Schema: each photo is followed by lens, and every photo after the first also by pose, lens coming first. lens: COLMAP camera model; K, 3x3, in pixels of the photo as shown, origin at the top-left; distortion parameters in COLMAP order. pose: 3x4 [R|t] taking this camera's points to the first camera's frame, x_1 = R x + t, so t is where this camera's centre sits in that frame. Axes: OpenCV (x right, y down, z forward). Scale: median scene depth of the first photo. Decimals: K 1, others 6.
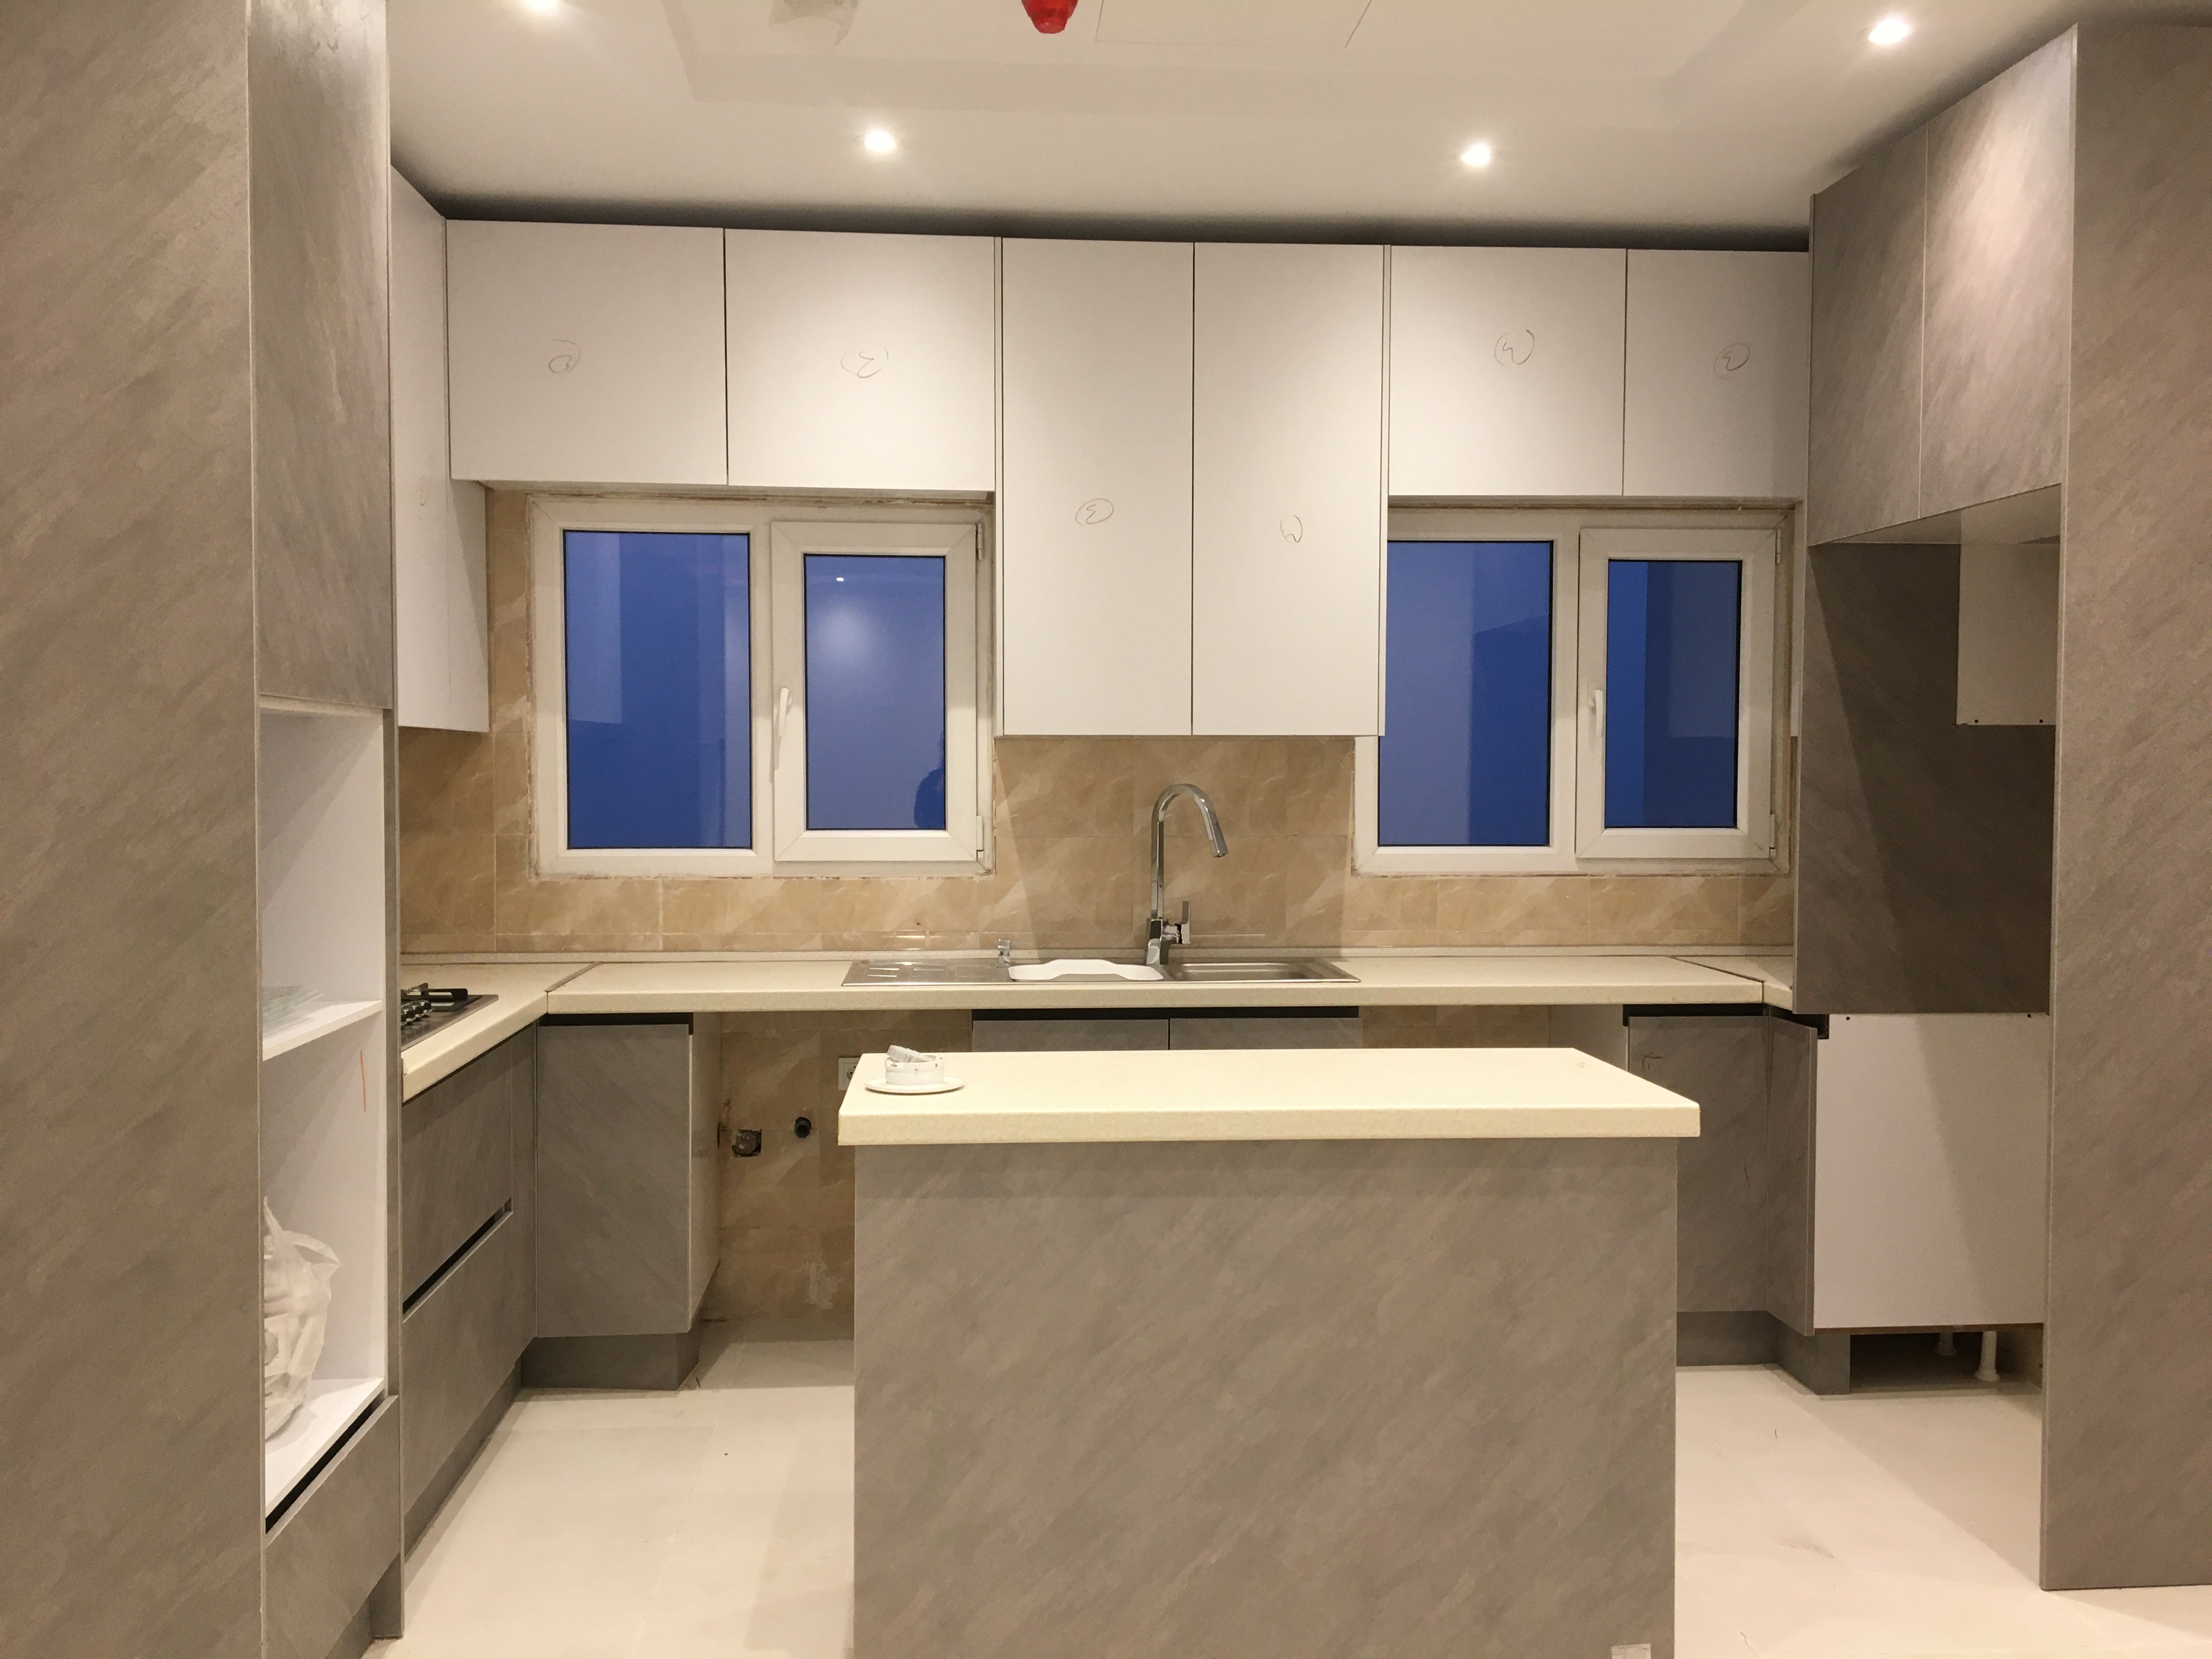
lens RADIAL K [[1871.3, 0, 1108.2], [0, 1871.3, 825.8], [0, 0, 1]] dist [0.020099, -0.011109]
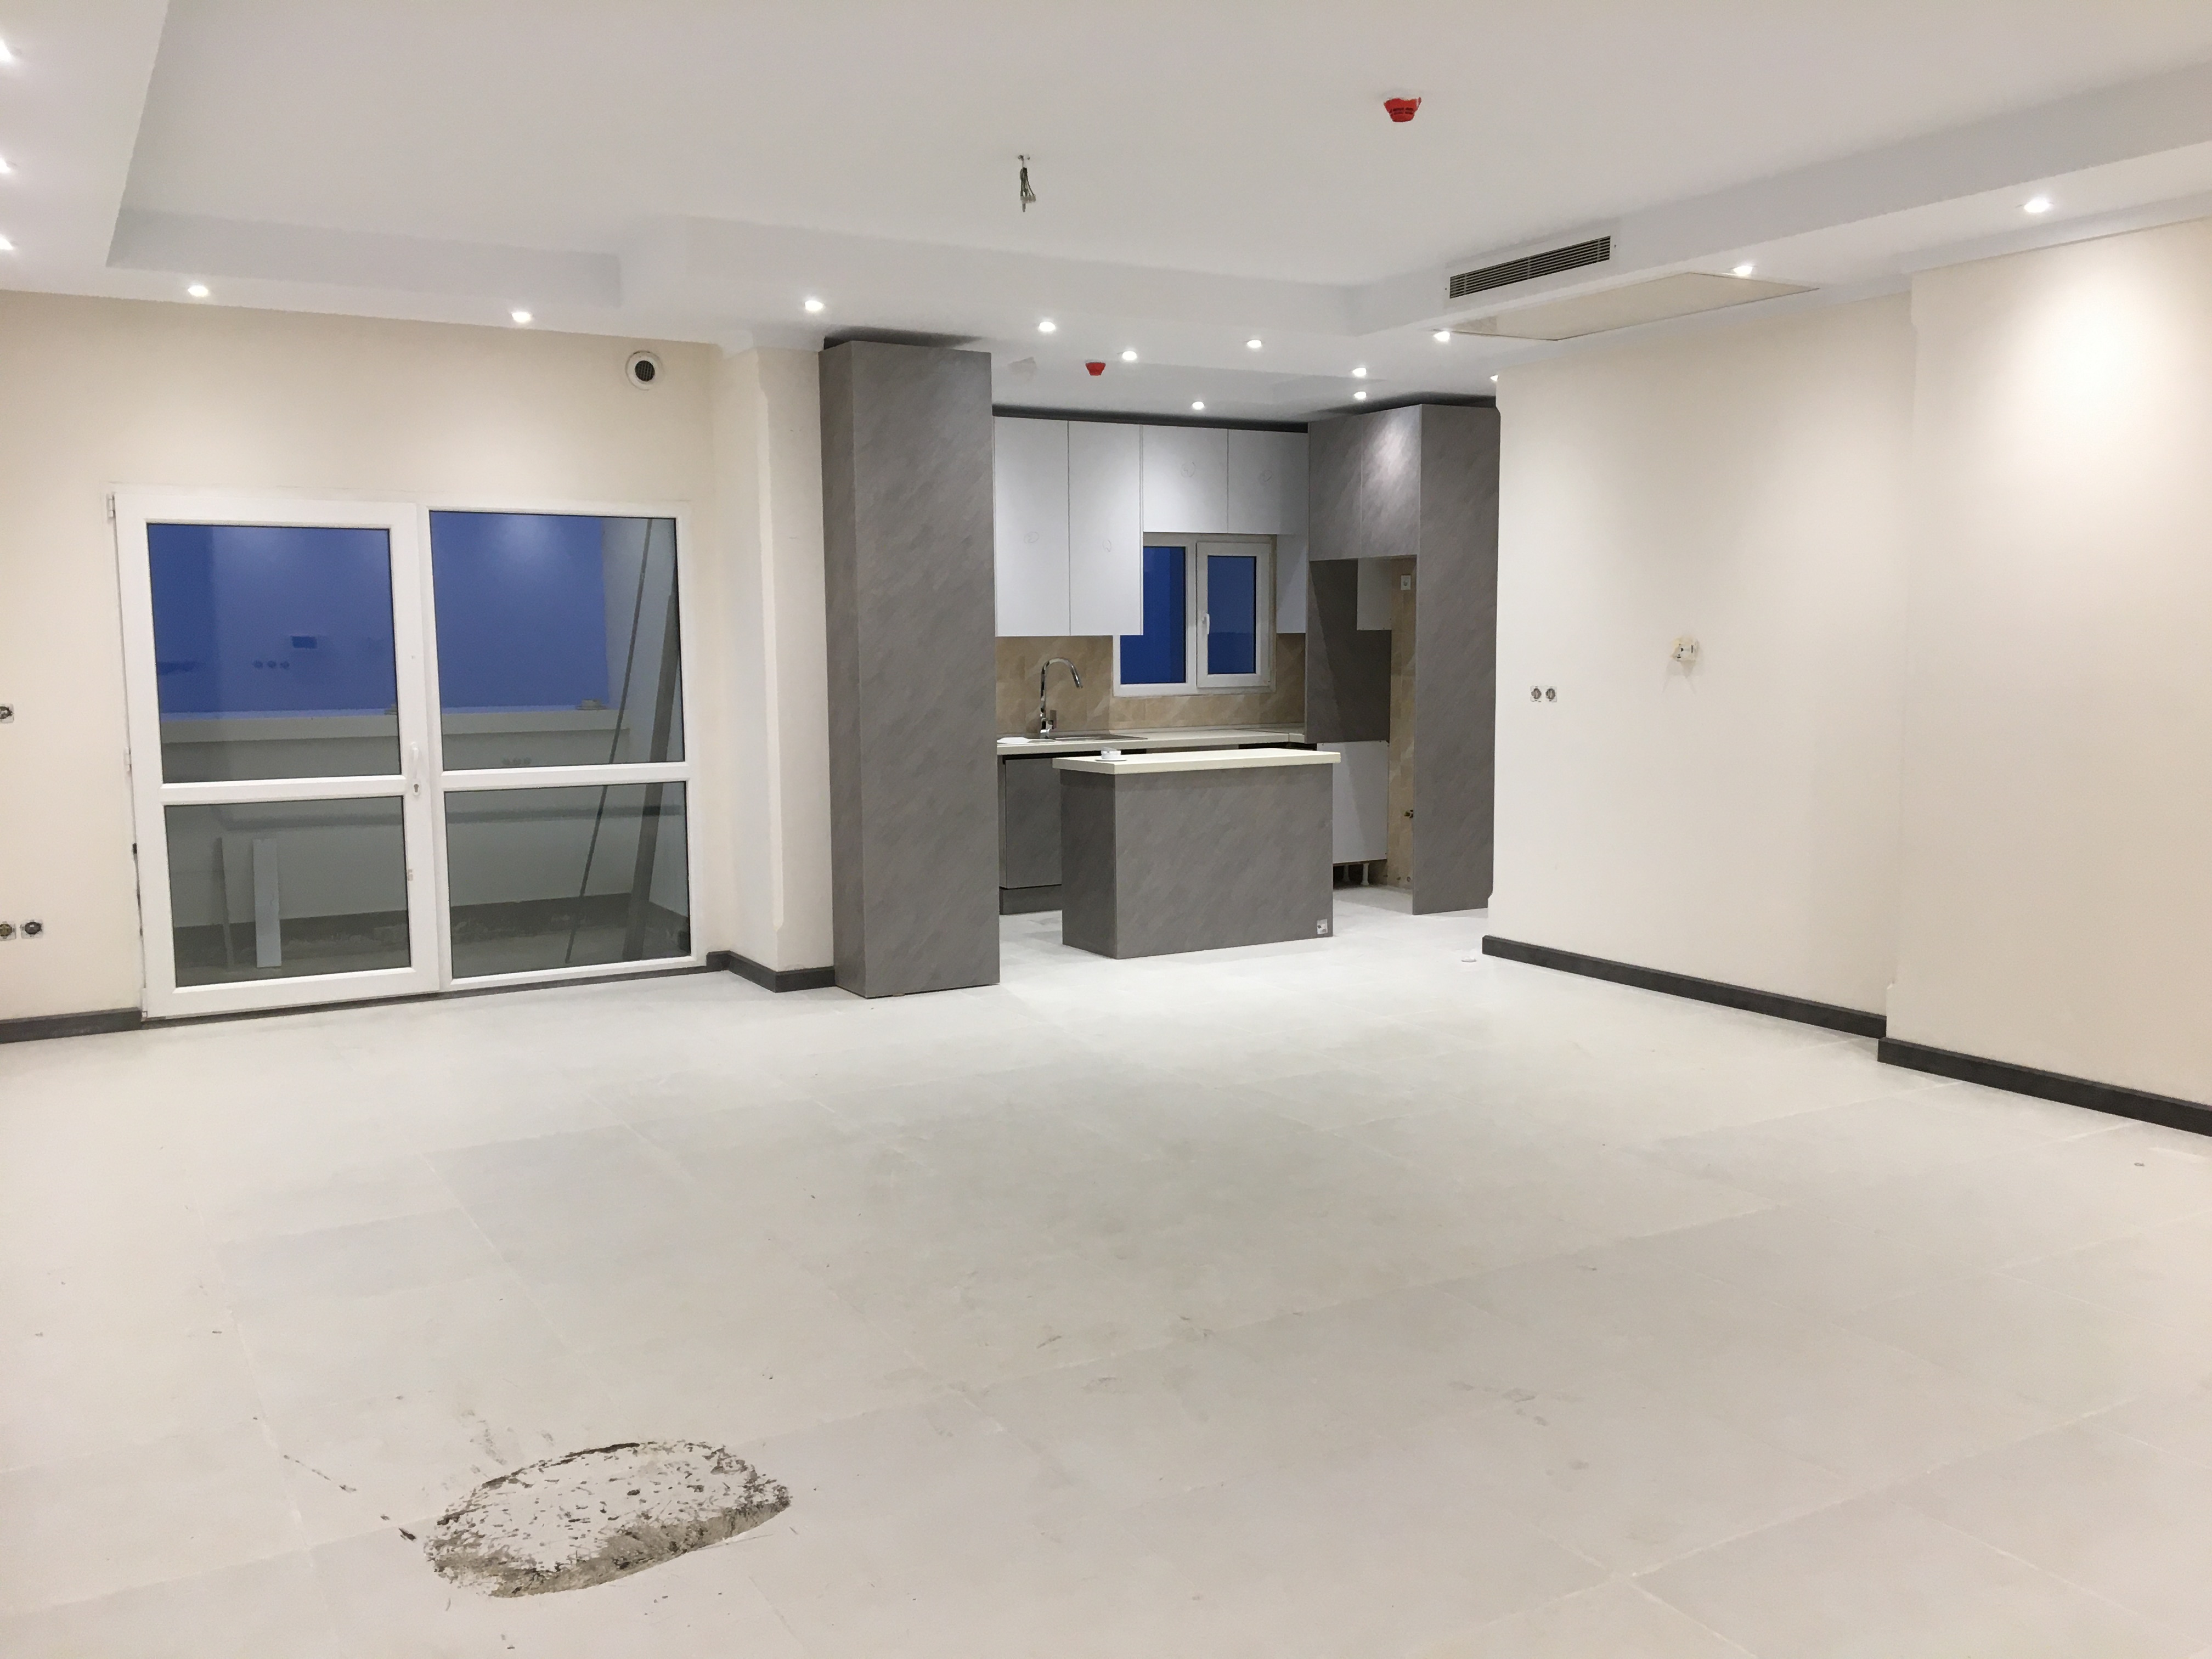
lens RADIAL K [[1871.3, 0, 1105.9], [0, 1871.3, 831.8], [0, 0, 1]] dist [0.020099, -0.011109]
pose [[0.900106, -0.053726, 0.432345, -0.859638], [0.022960, 0.996838, 0.076071, 0.016383], [-0.435065, -0.058546, 0.898494, -1.028713]]
